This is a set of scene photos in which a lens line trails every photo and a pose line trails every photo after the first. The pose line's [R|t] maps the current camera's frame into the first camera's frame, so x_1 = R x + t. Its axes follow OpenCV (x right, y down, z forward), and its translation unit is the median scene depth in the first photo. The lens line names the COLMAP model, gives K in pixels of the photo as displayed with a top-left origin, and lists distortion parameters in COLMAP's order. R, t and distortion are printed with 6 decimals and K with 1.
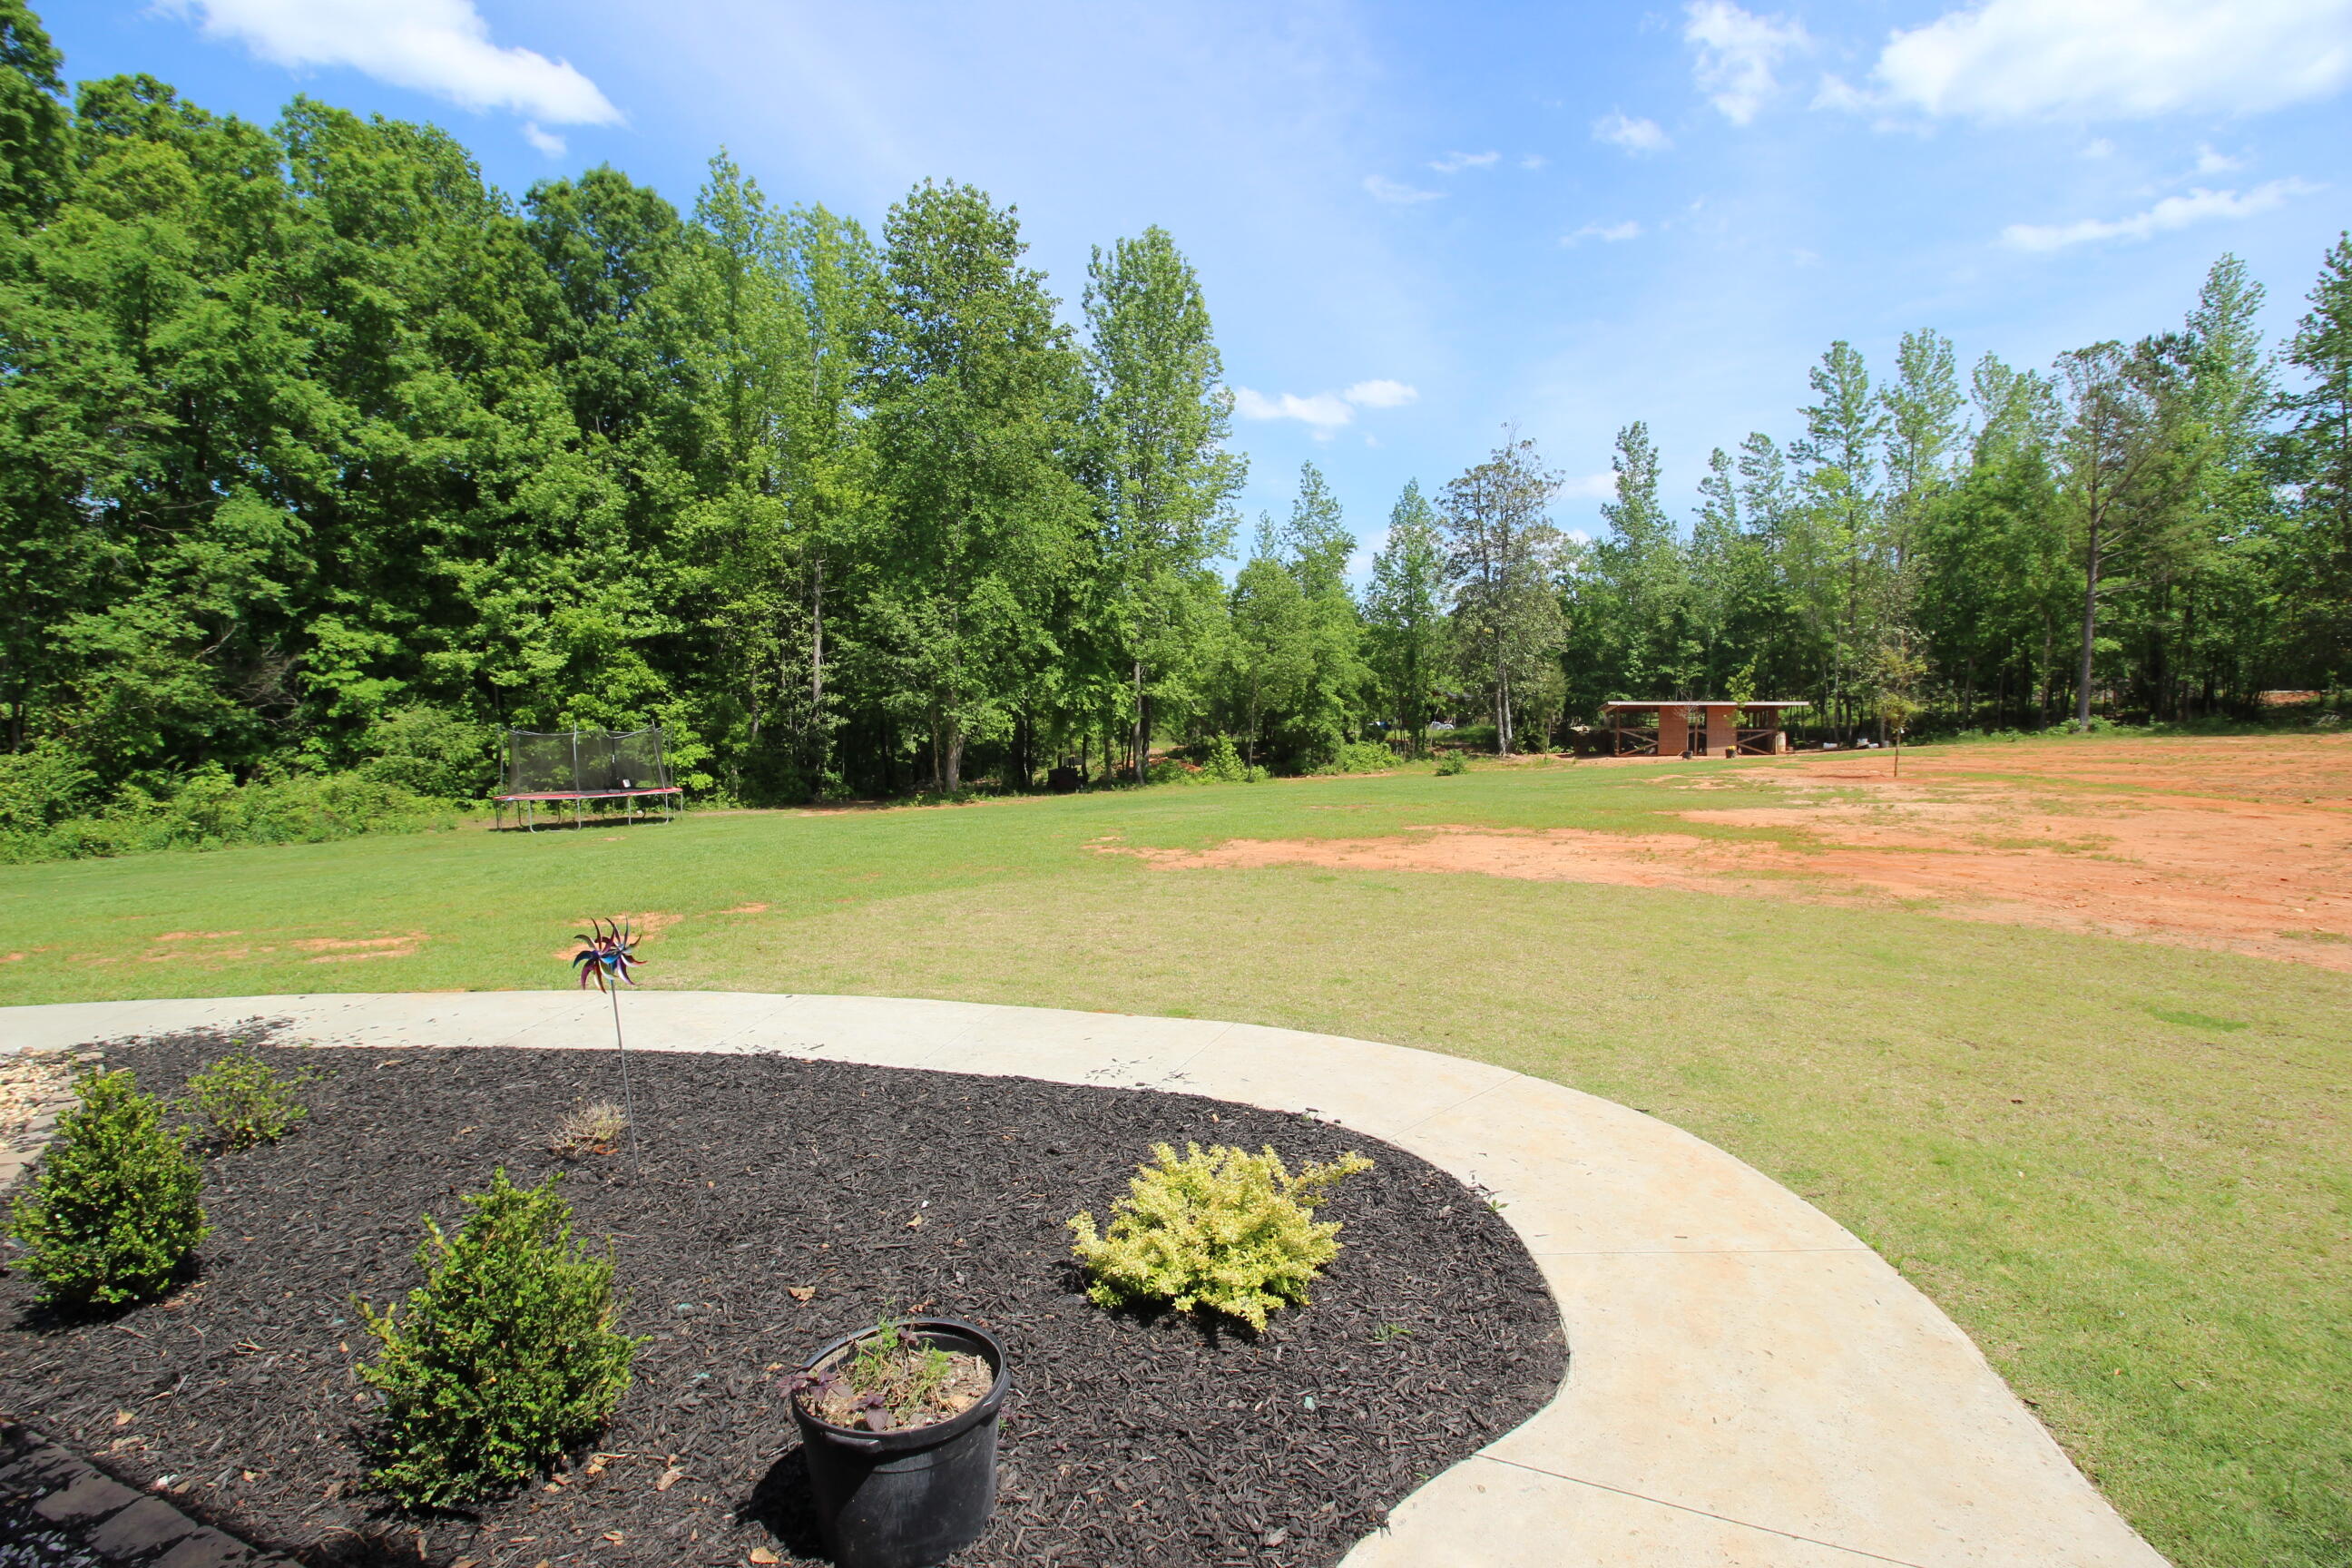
lens RADIAL K [[1081.1, 0, 1166.2], [0, 1081.1, 758.2], [0, 0, 1]] dist [0.001333, -0.014692]
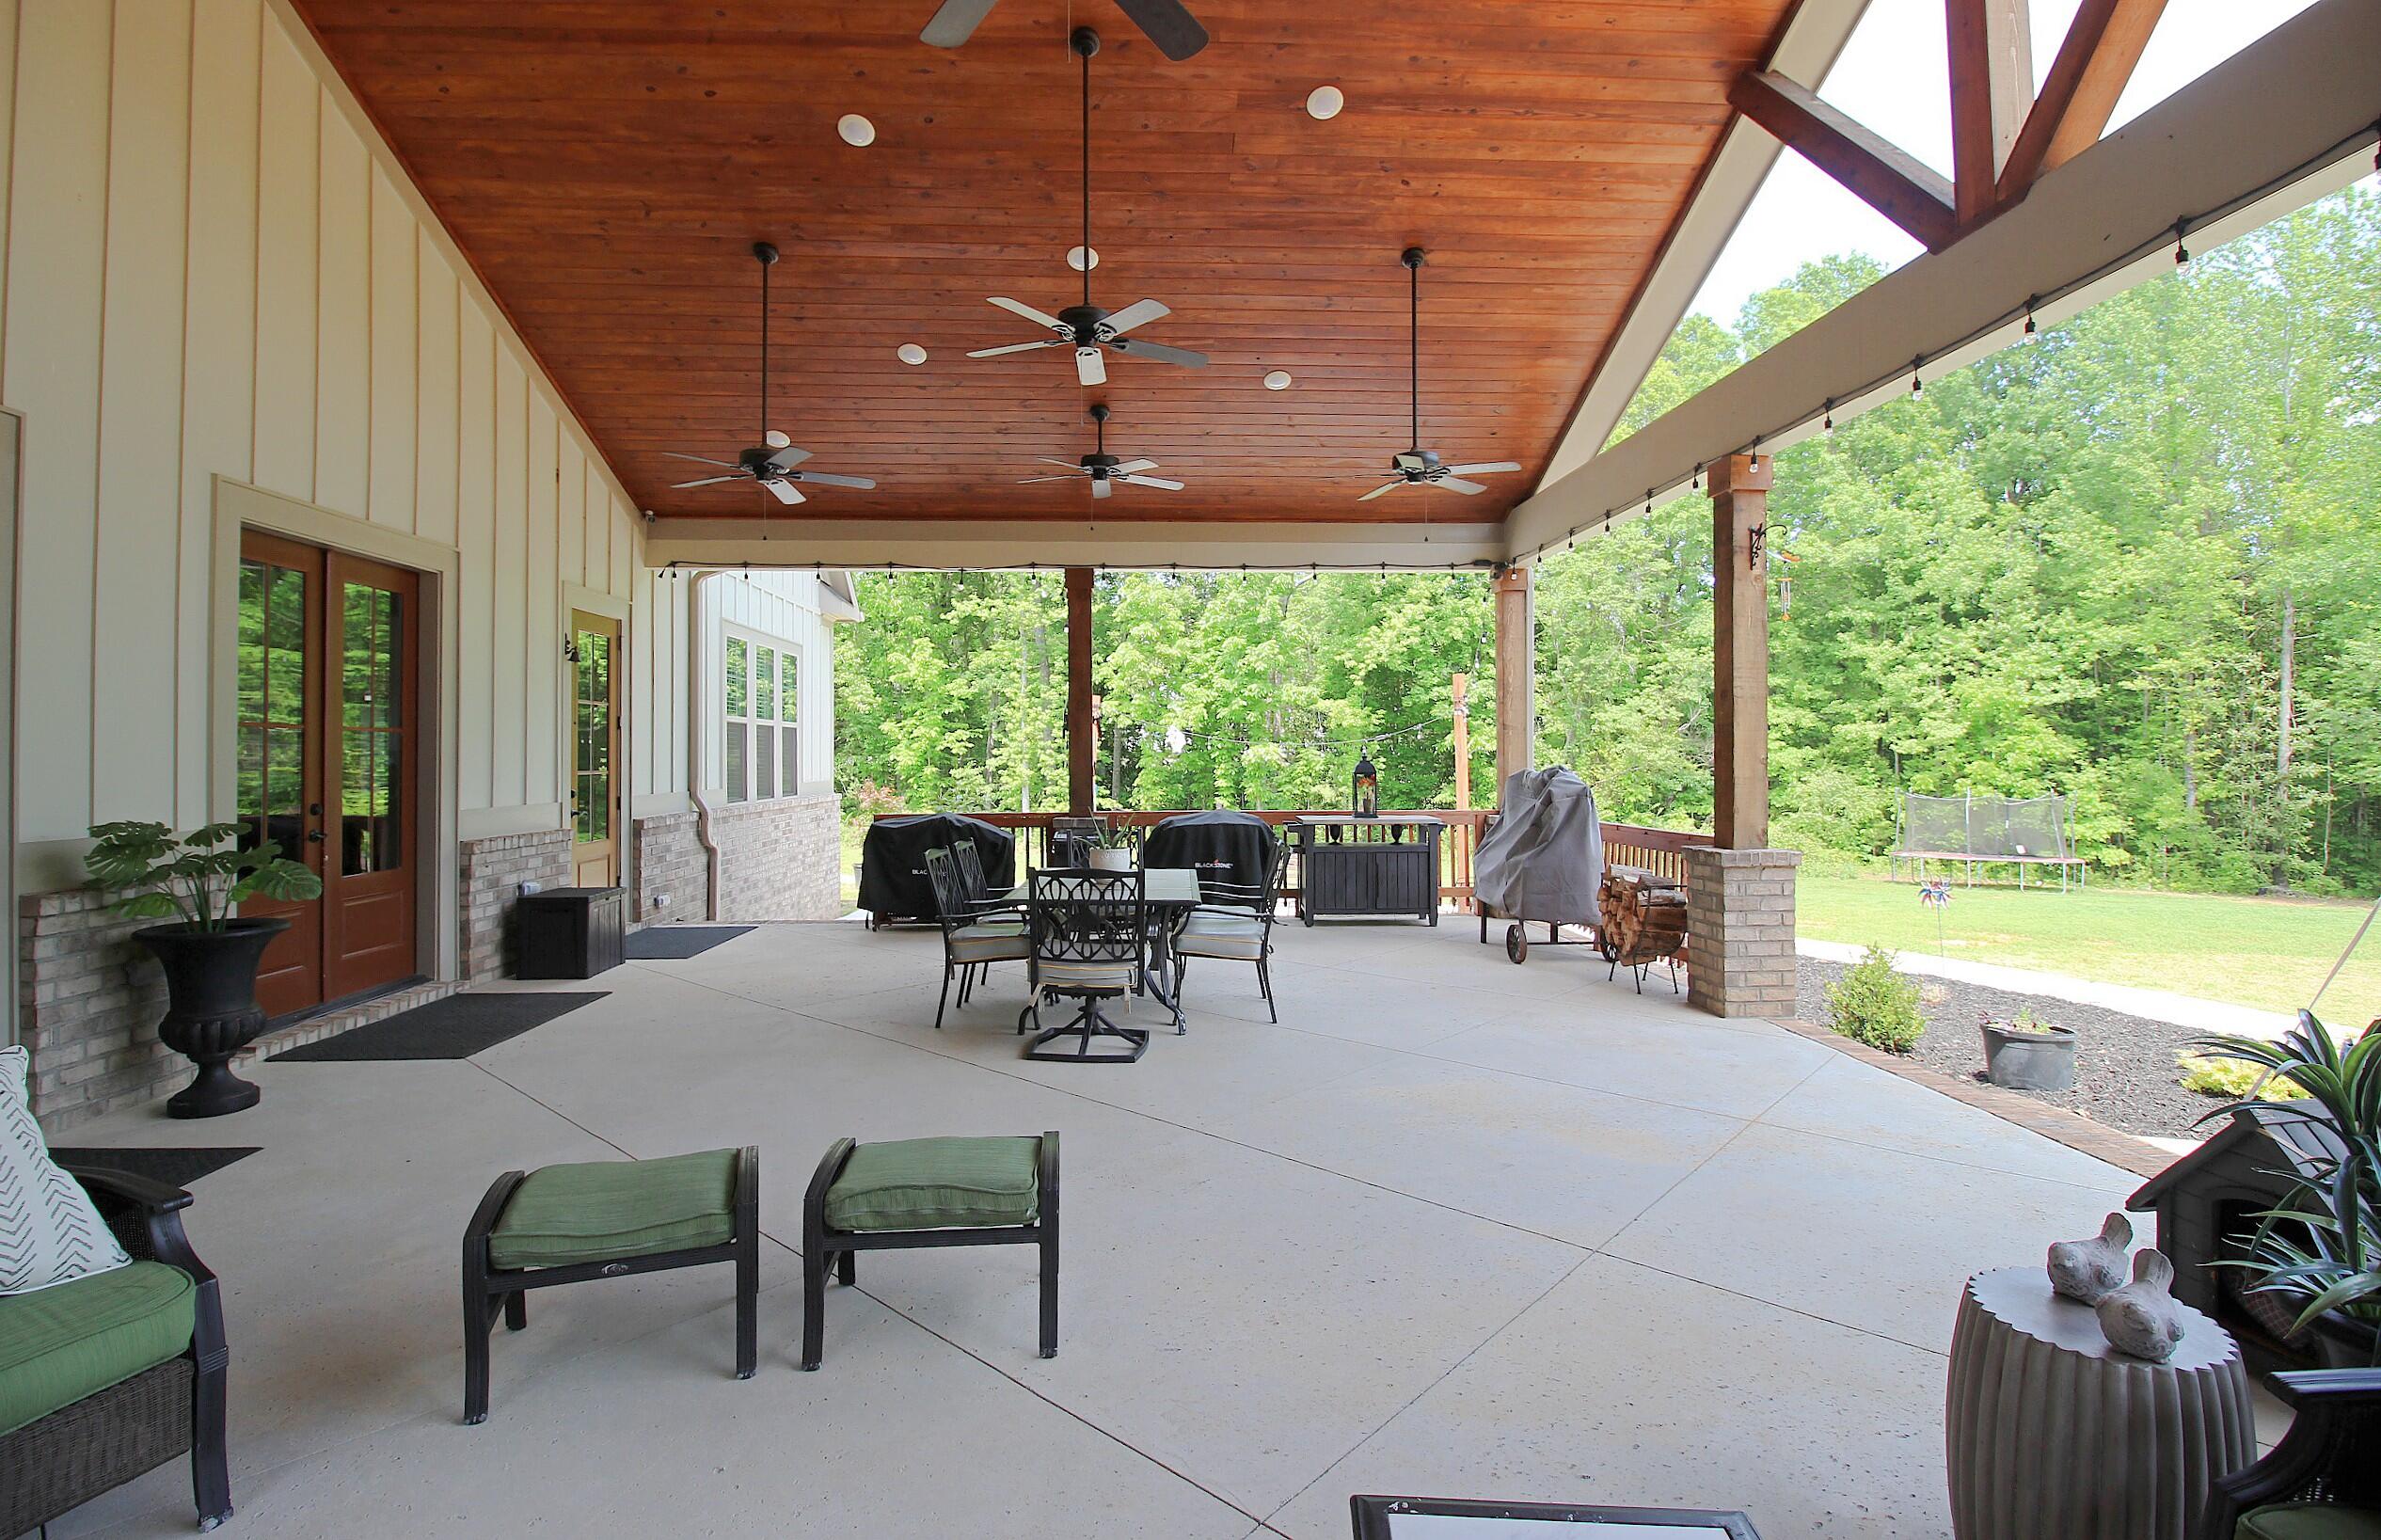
lens RADIAL K [[1123.7, 0, 1183.1], [0, 1123.7, 748.4], [0, 0, 1]] dist [-0.000239, -0.013707]
pose [[0.431445, -0.003682, -0.902132, 0.089564], [-0.059828, 0.997673, -0.032685, 0.007849], [0.900153, 0.068074, 0.430221, -0.136452]]
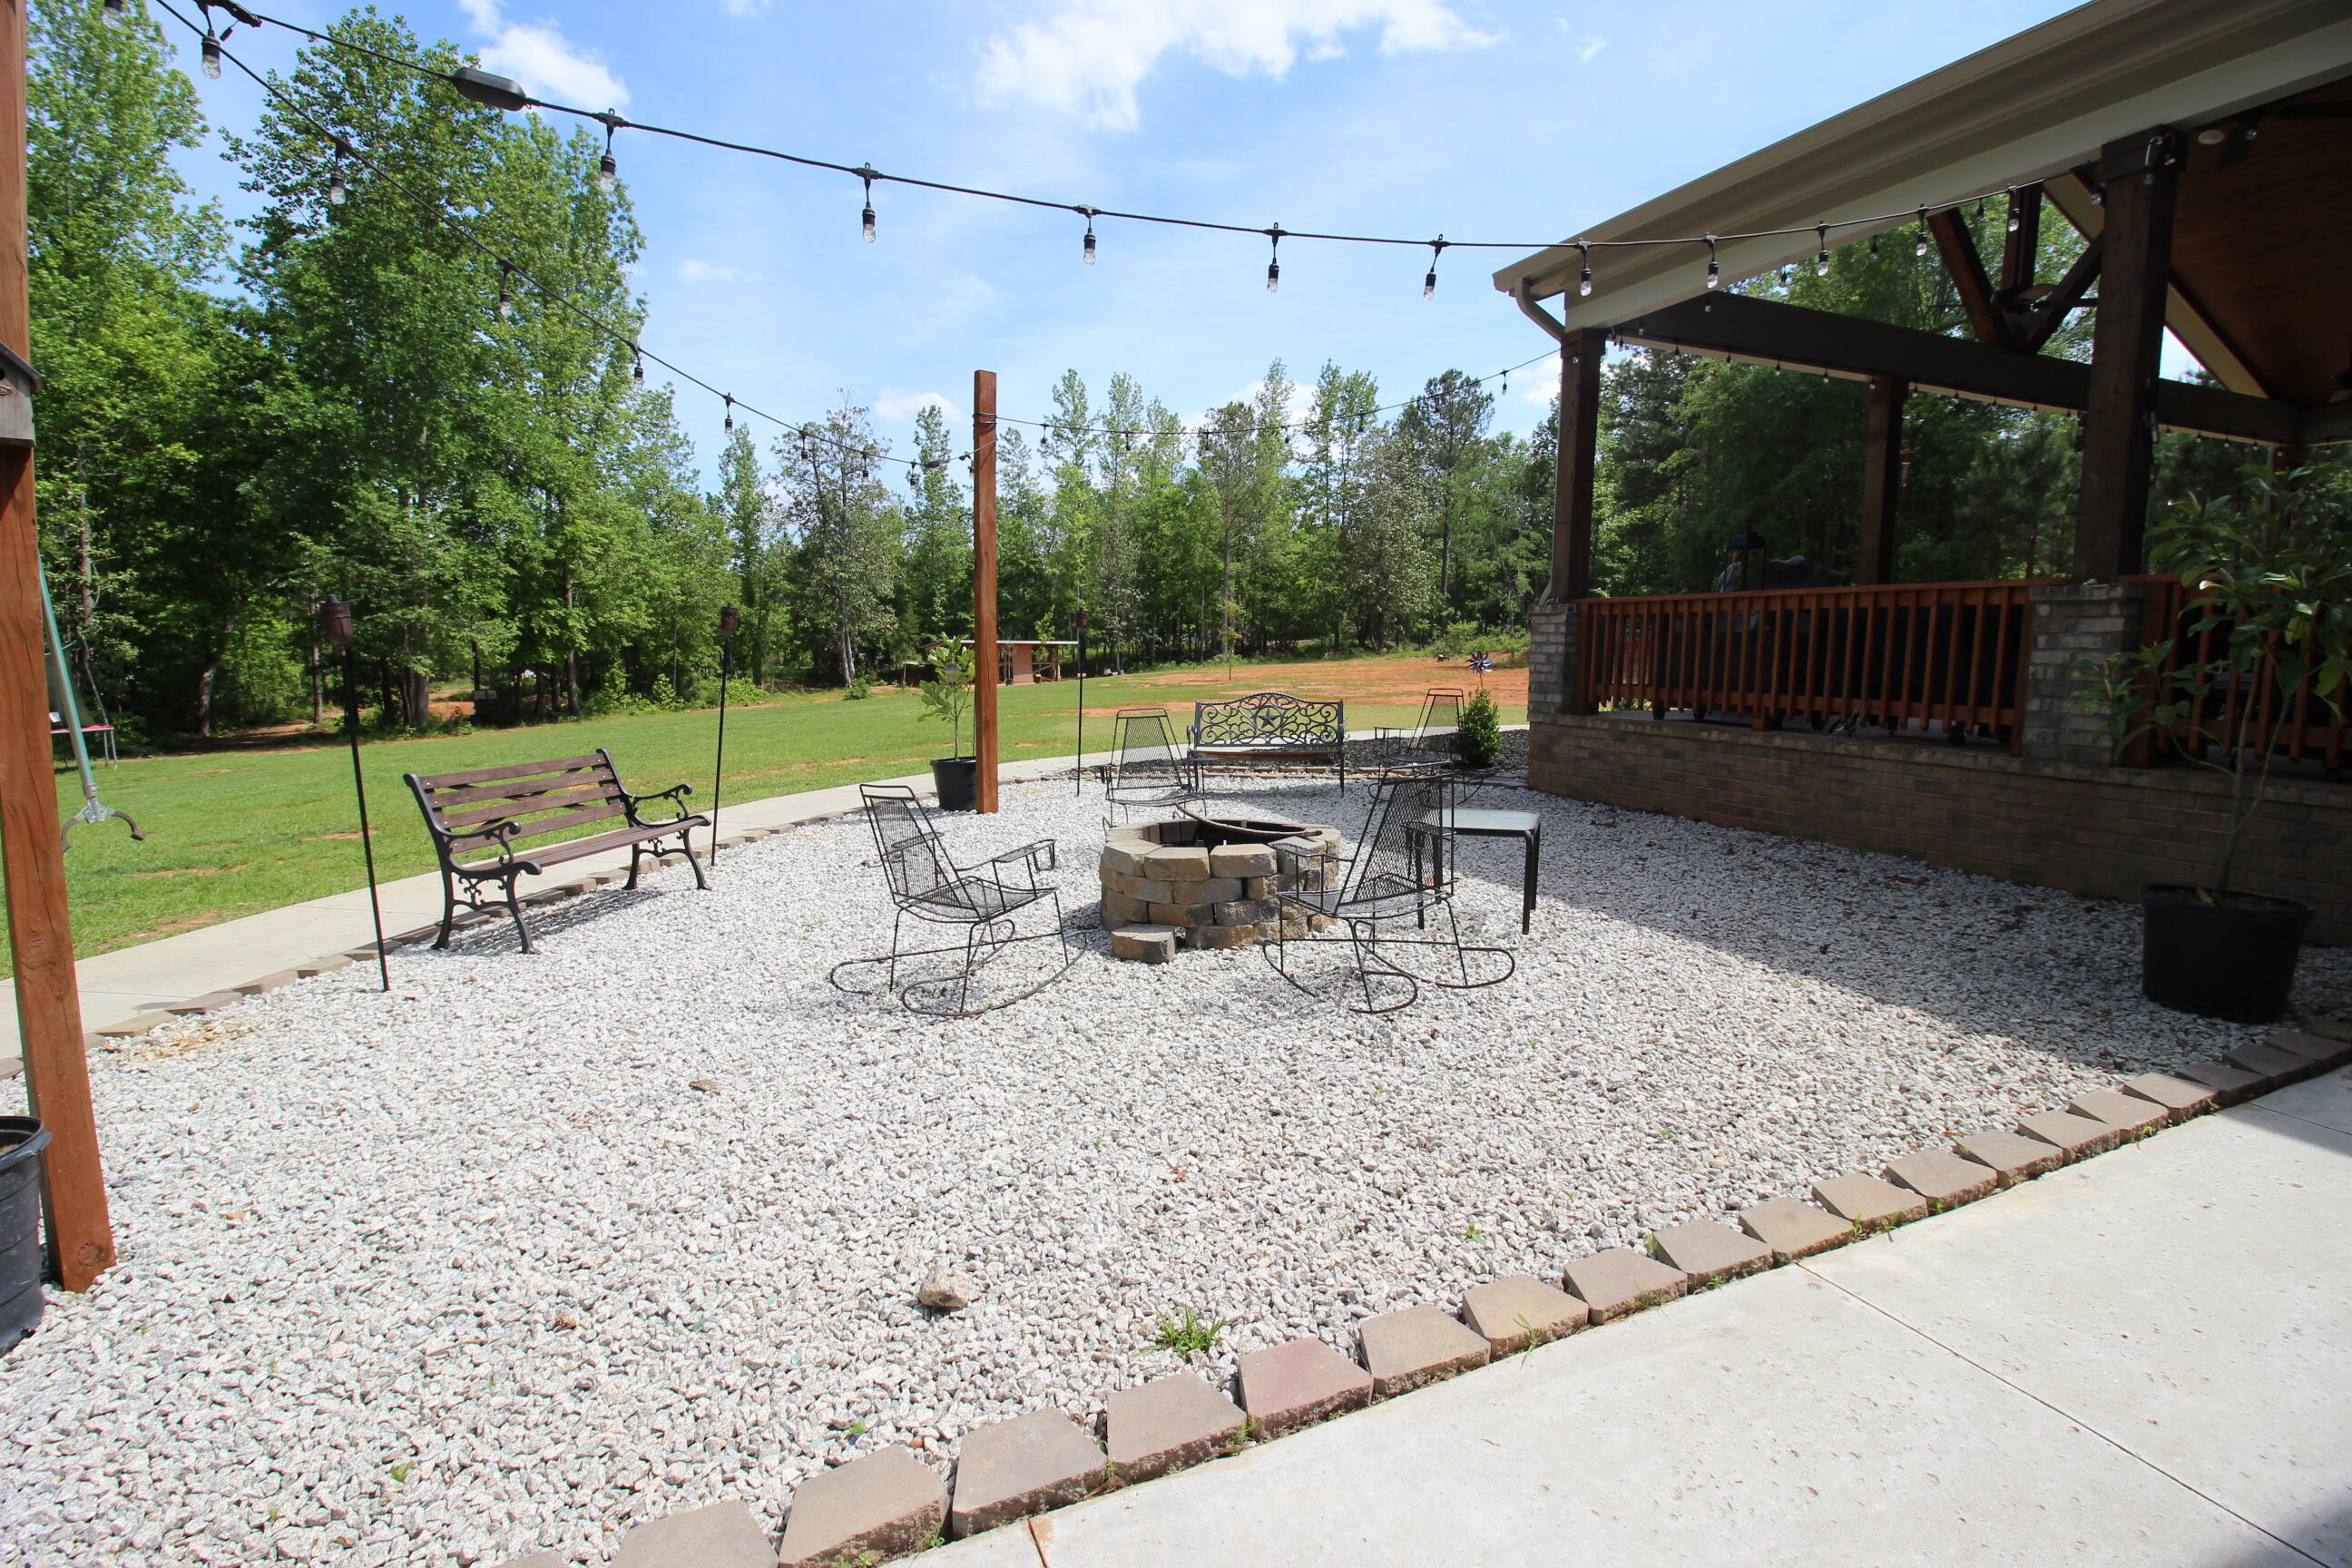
lens RADIAL K [[1081.1, 0, 1166.2], [0, 1081.1, 758.2], [0, 0, 1]] dist [0.001333, -0.014692]
pose [[0.709048, -0.063359, 0.702308, -0.383958], [0.033586, 0.997859, 0.056113, 0.028873], [-0.704360, -0.016199, 0.709658, -0.050395]]
